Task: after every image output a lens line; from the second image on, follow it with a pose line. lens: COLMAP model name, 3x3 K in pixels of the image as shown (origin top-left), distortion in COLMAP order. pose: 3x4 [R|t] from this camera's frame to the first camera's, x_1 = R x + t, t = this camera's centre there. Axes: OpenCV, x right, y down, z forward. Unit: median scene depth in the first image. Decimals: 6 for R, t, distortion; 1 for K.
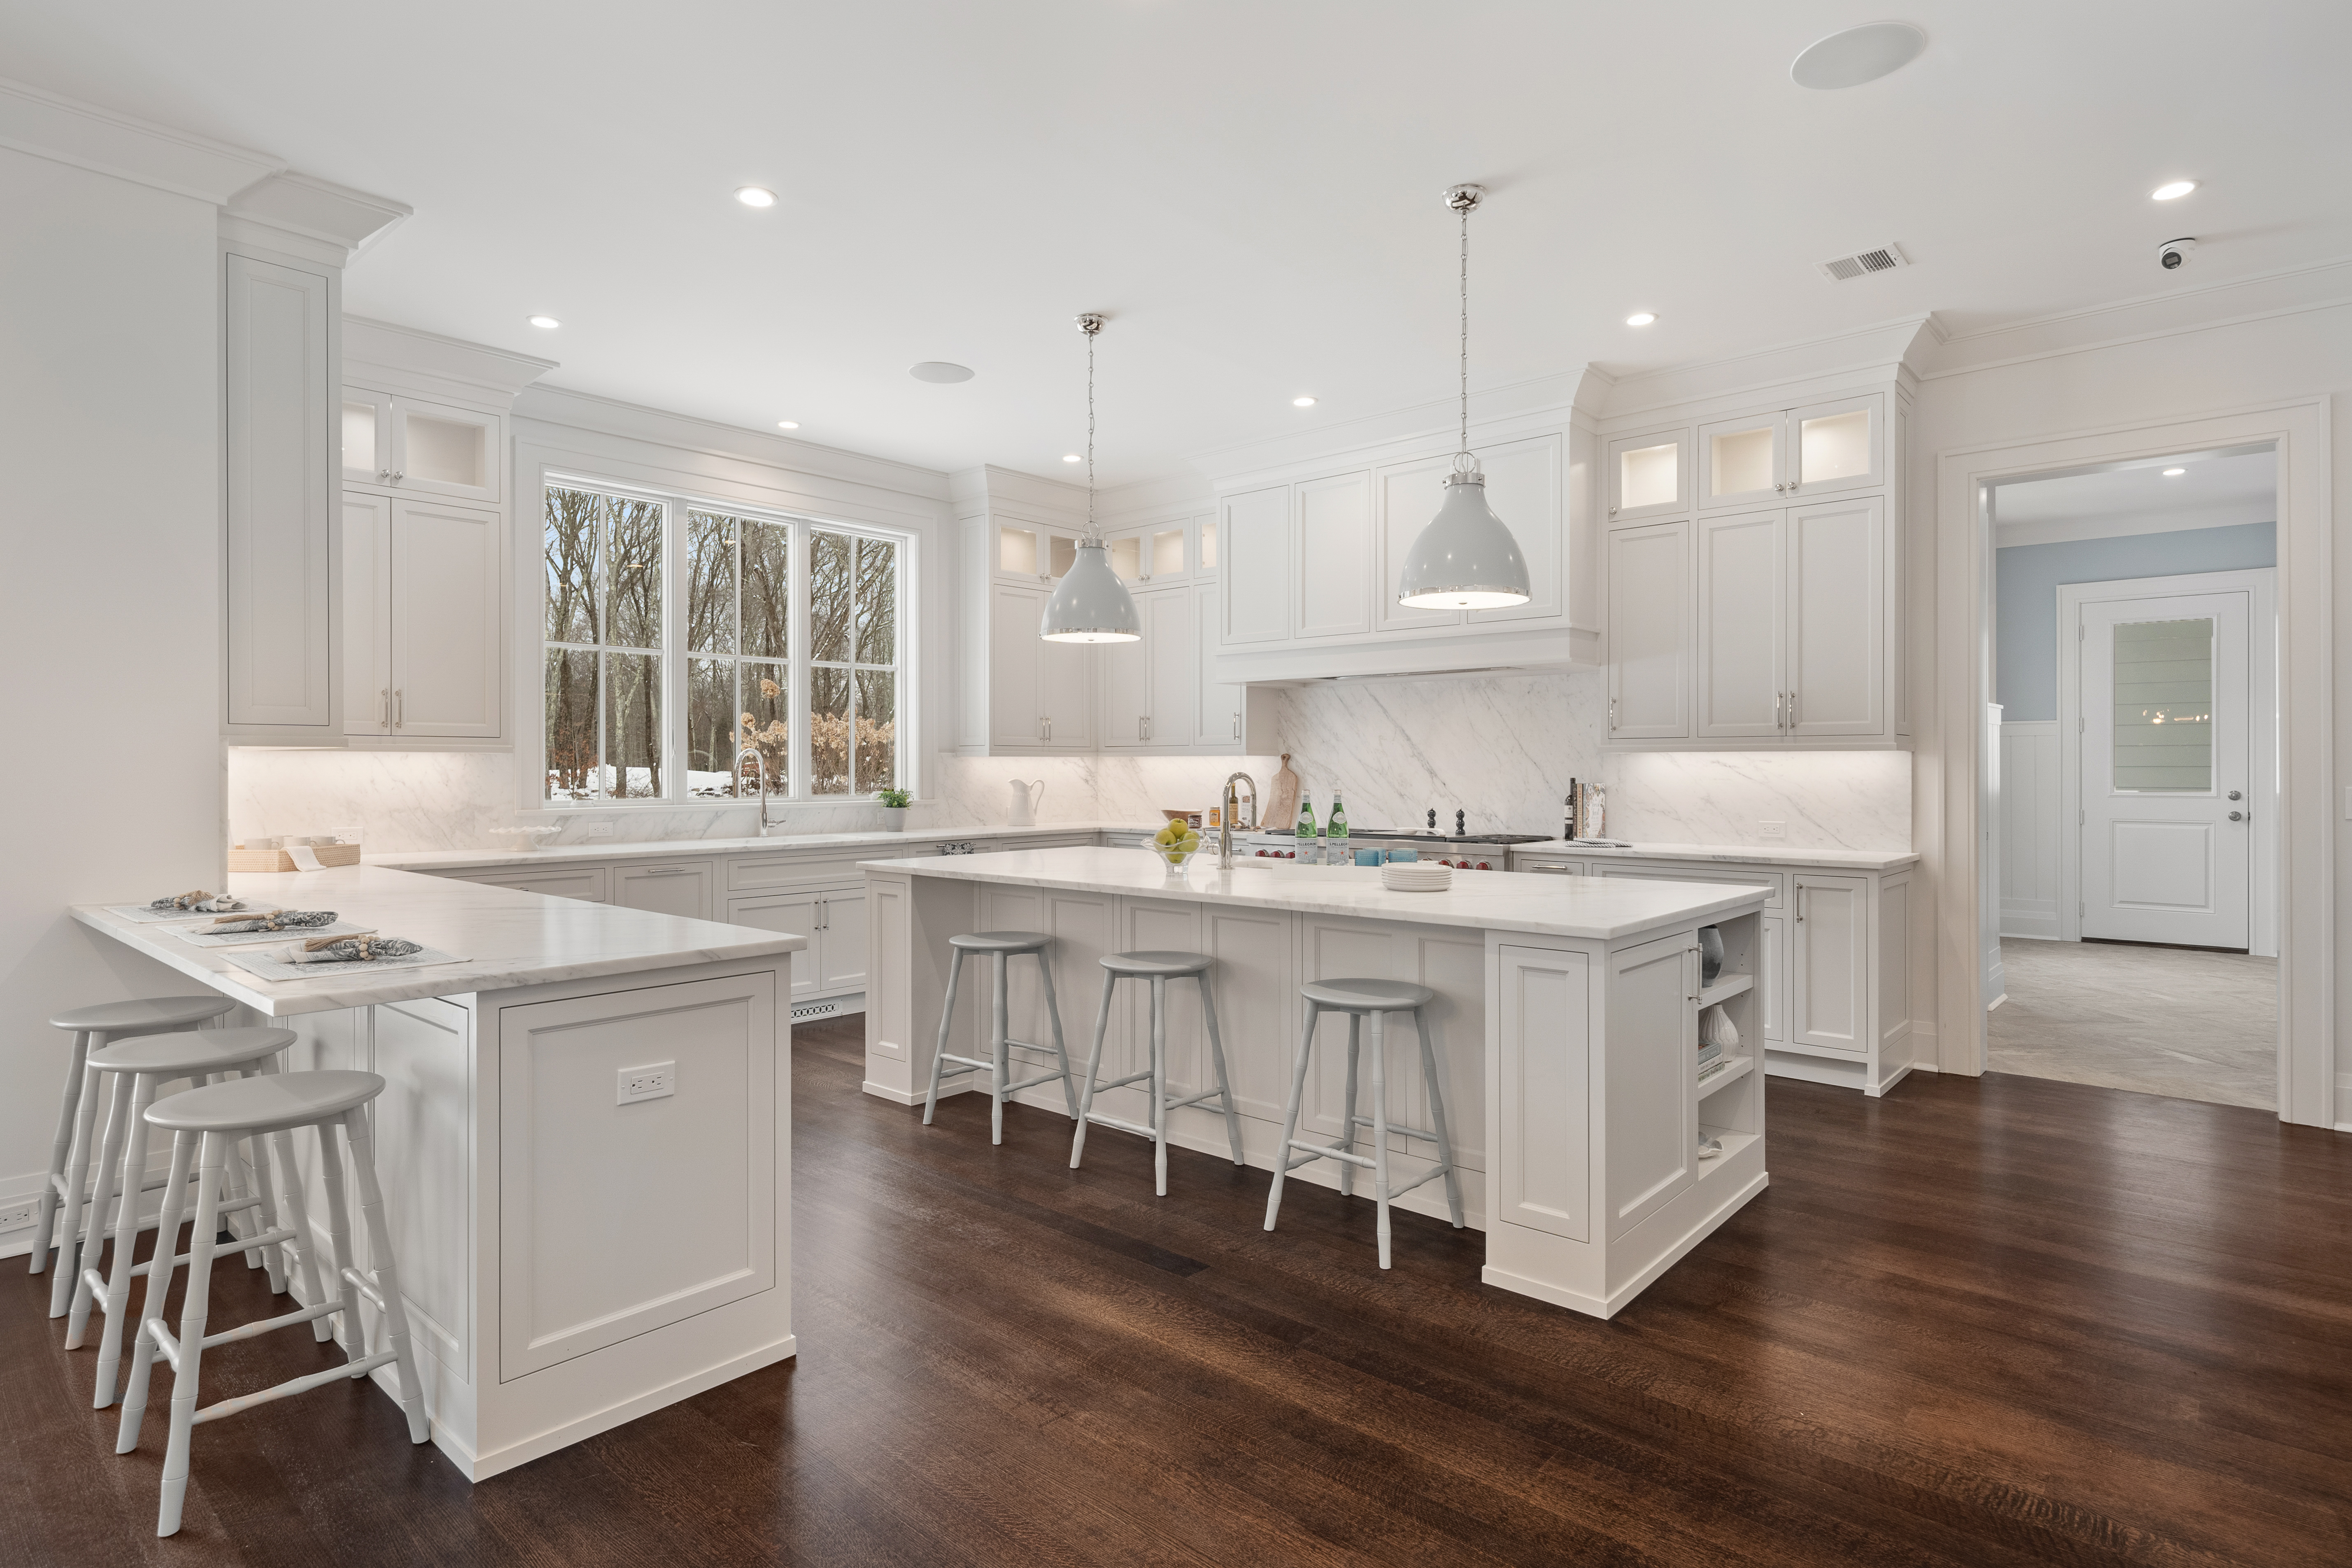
lens RADIAL K [[1196.0, 0, 1222.1], [0, 1196.0, 775.0], [0, 0, 1]] dist [0.011412, -0.005586]
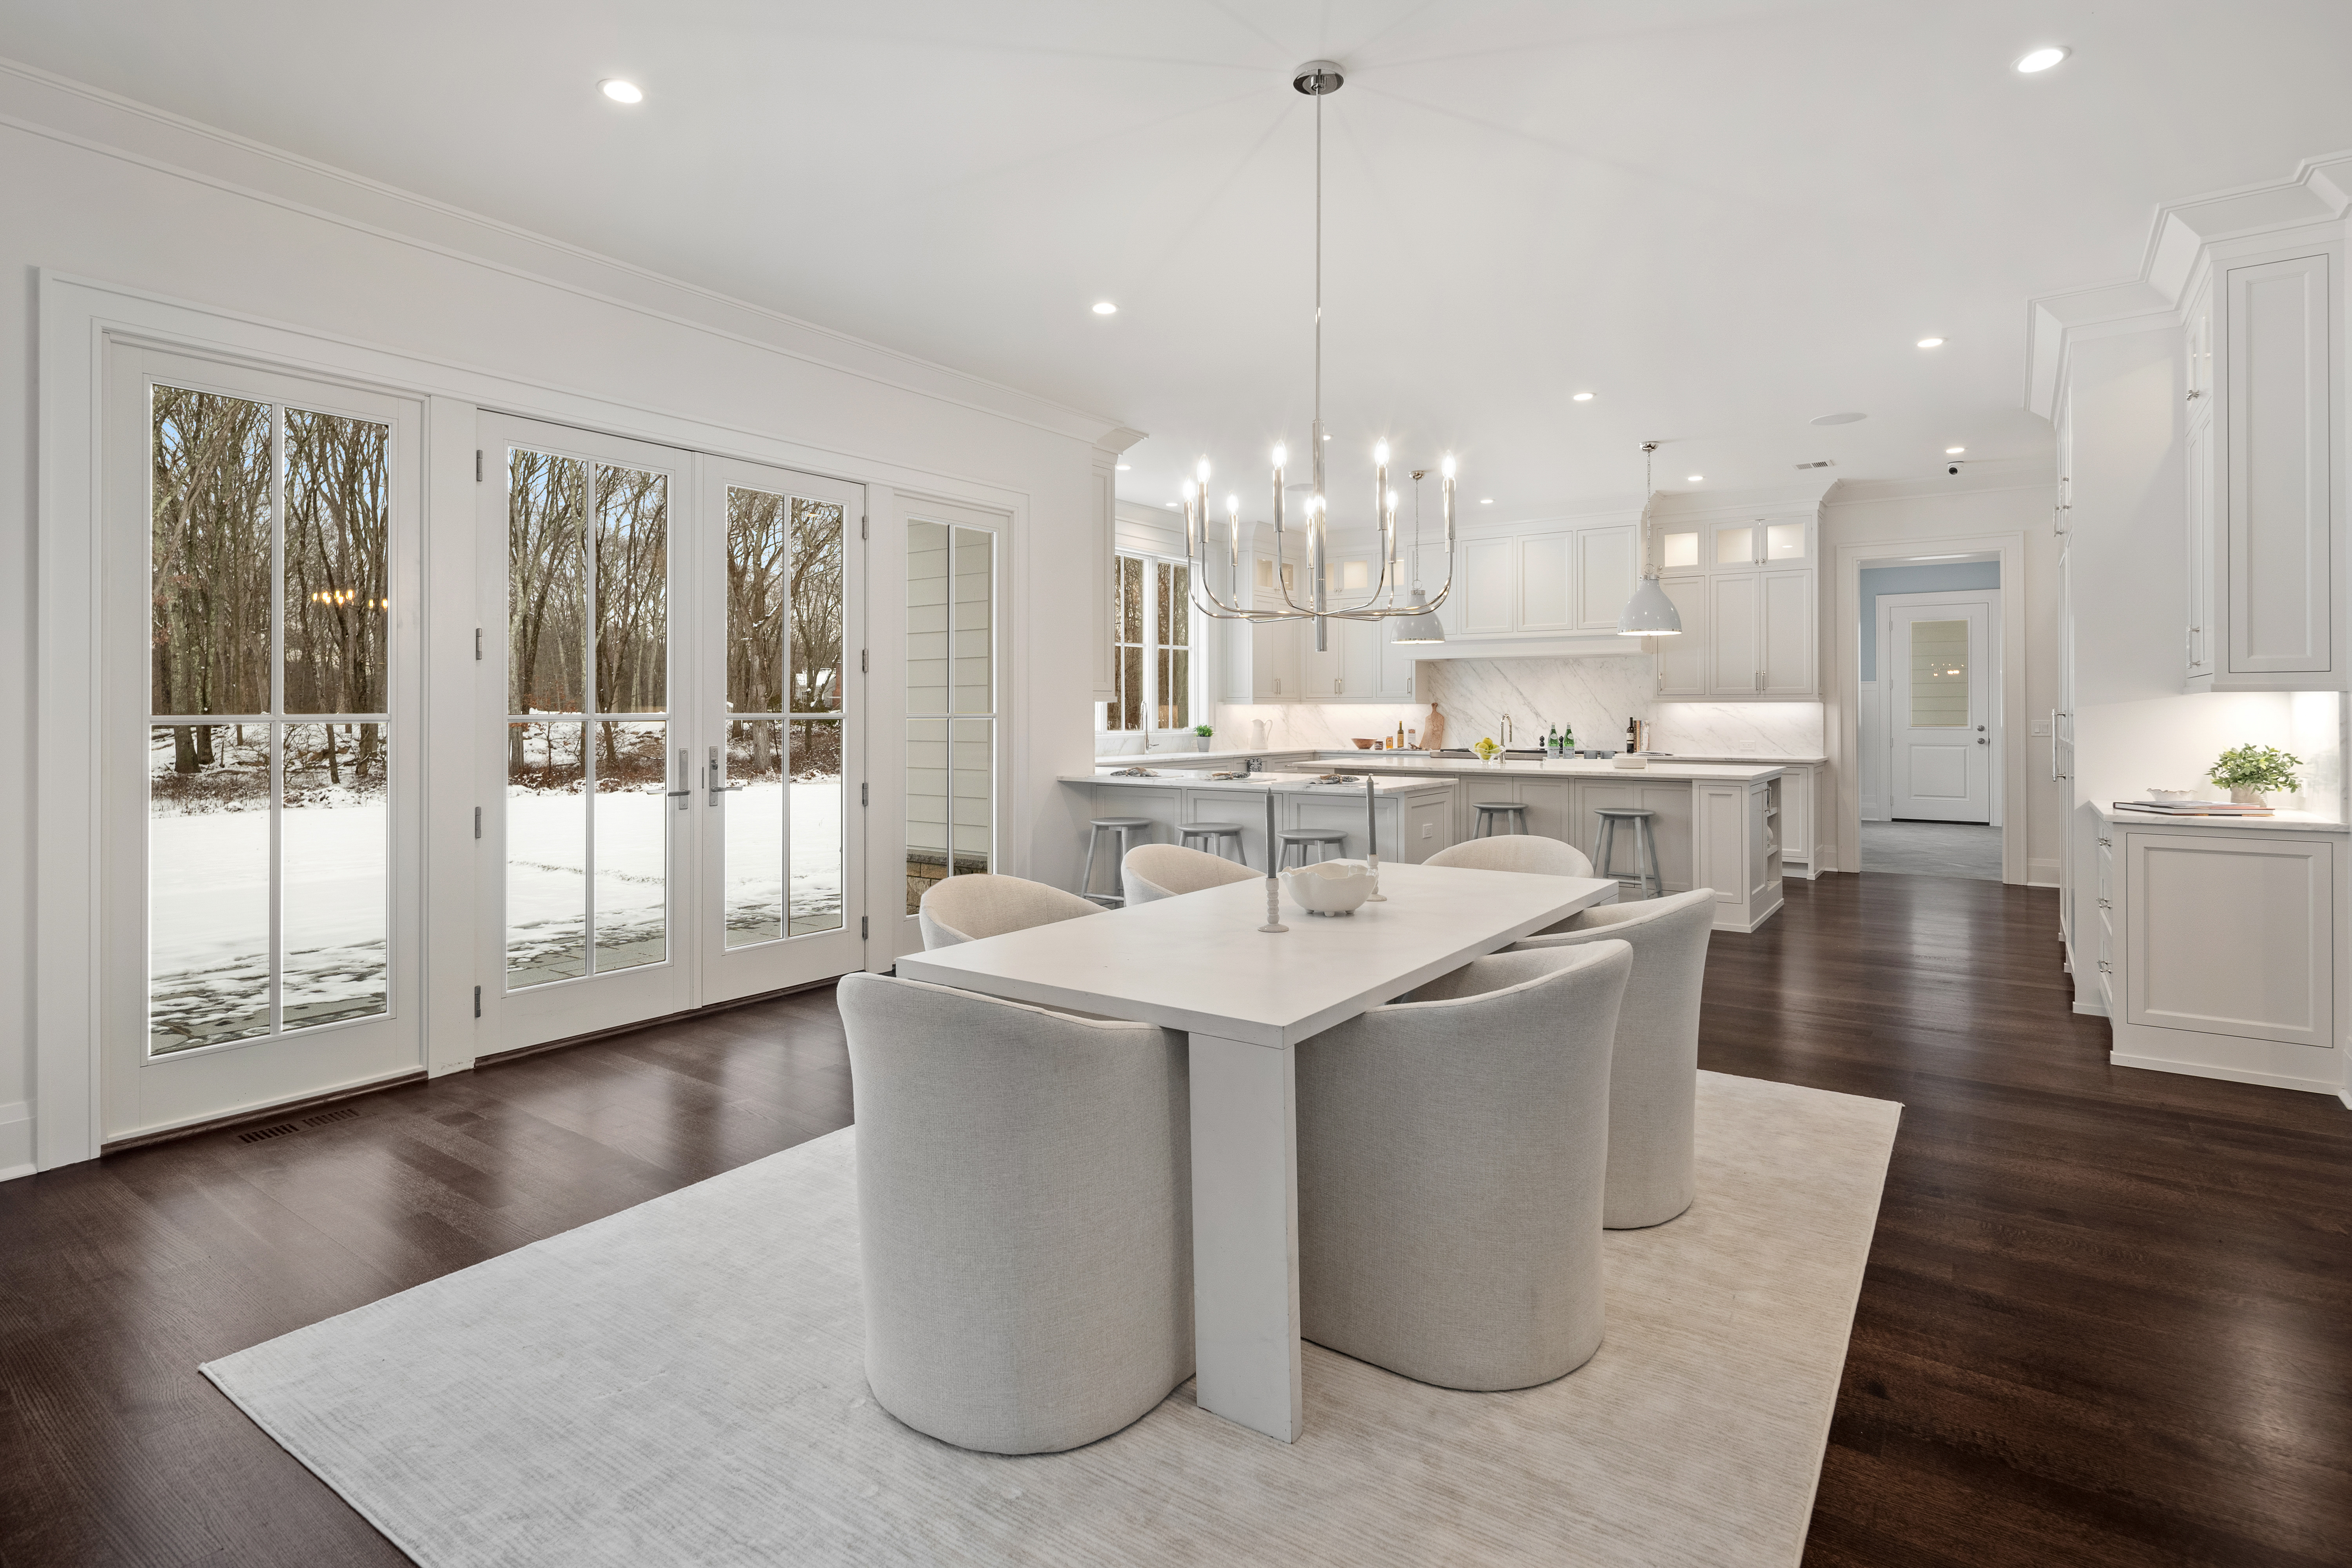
lens RADIAL K [[1195.9, 0, 1202.9], [0, 1195.9, 704.2], [0, 0, 1]] dist [0.011412, -0.005586]
pose [[0.992454, -0.000755, 0.122612, -0.552995], [0.002167, 0.999933, -0.011385, 0.001948], [-0.122595, 0.011565, 0.992389, -0.665719]]
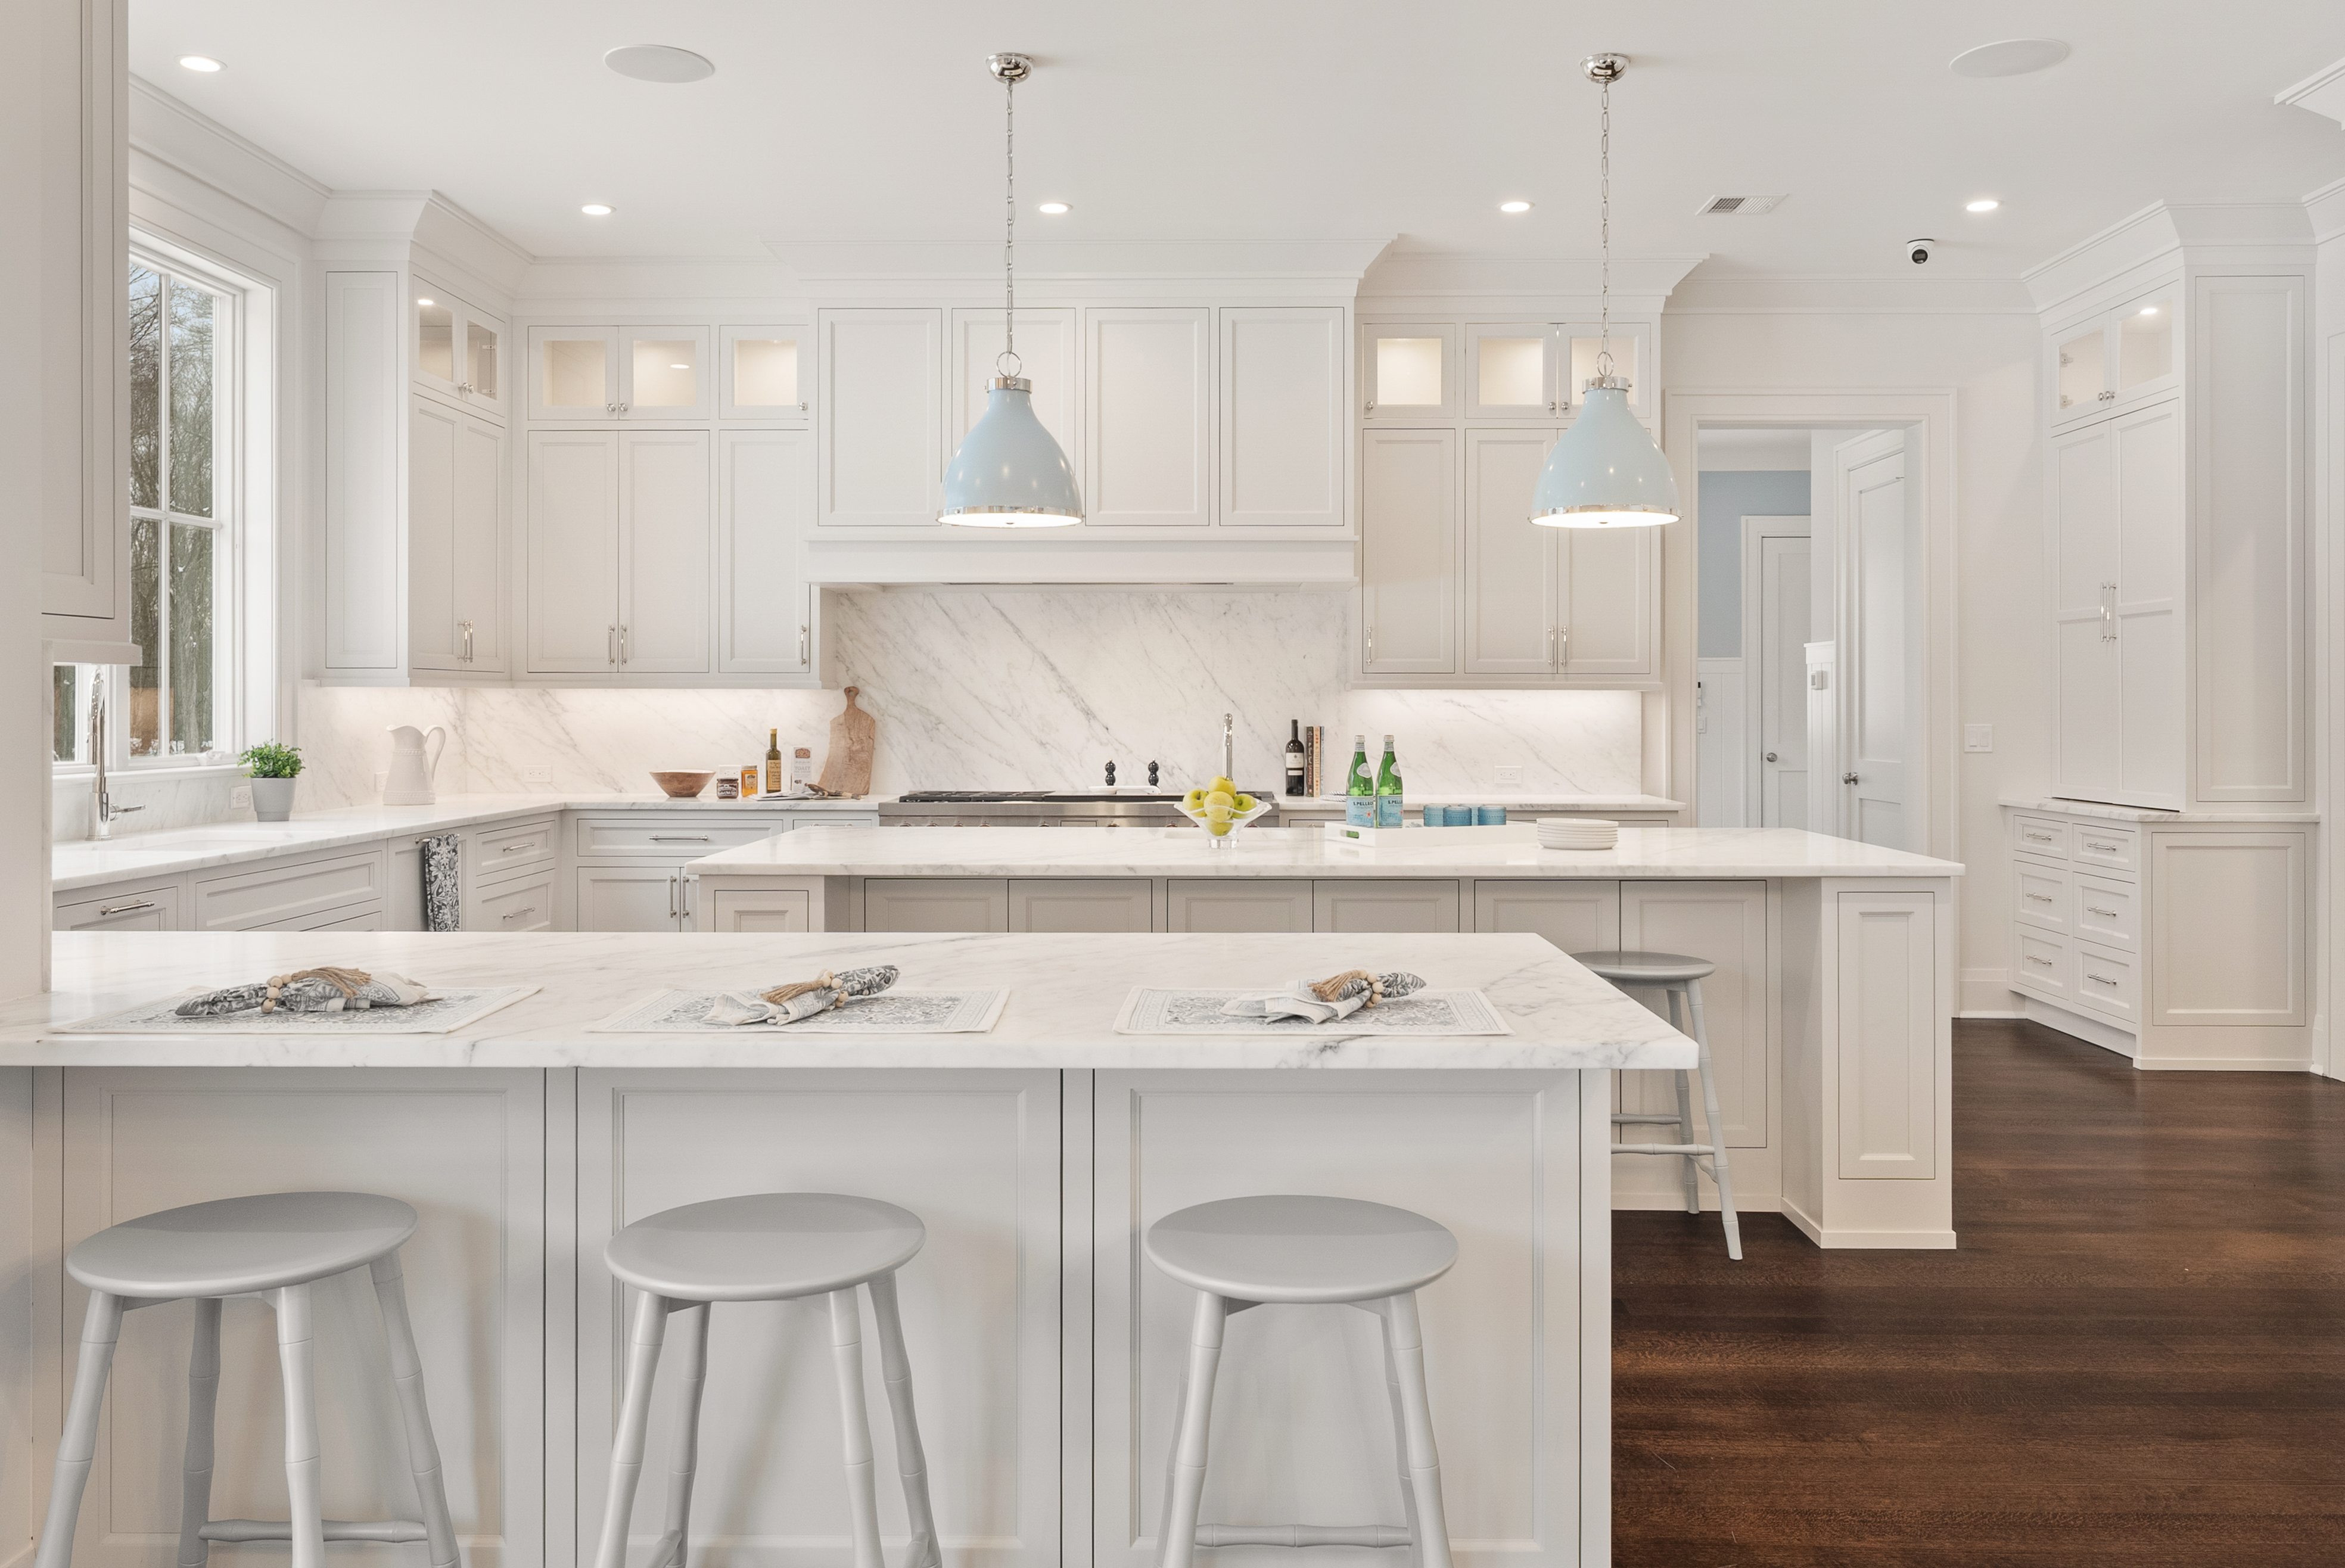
lens RADIAL K [[1748.2, 0, 1136.9], [0, 1748.2, 705.1], [0, 0, 1]] dist [0.015420, -0.015035]
pose [[0.772587, 0.001229, 0.634907, -0.573776], [0.003060, 0.999979, -0.005659, -0.001243], [-0.634901, 0.006315, 0.772568, 0.141553]]
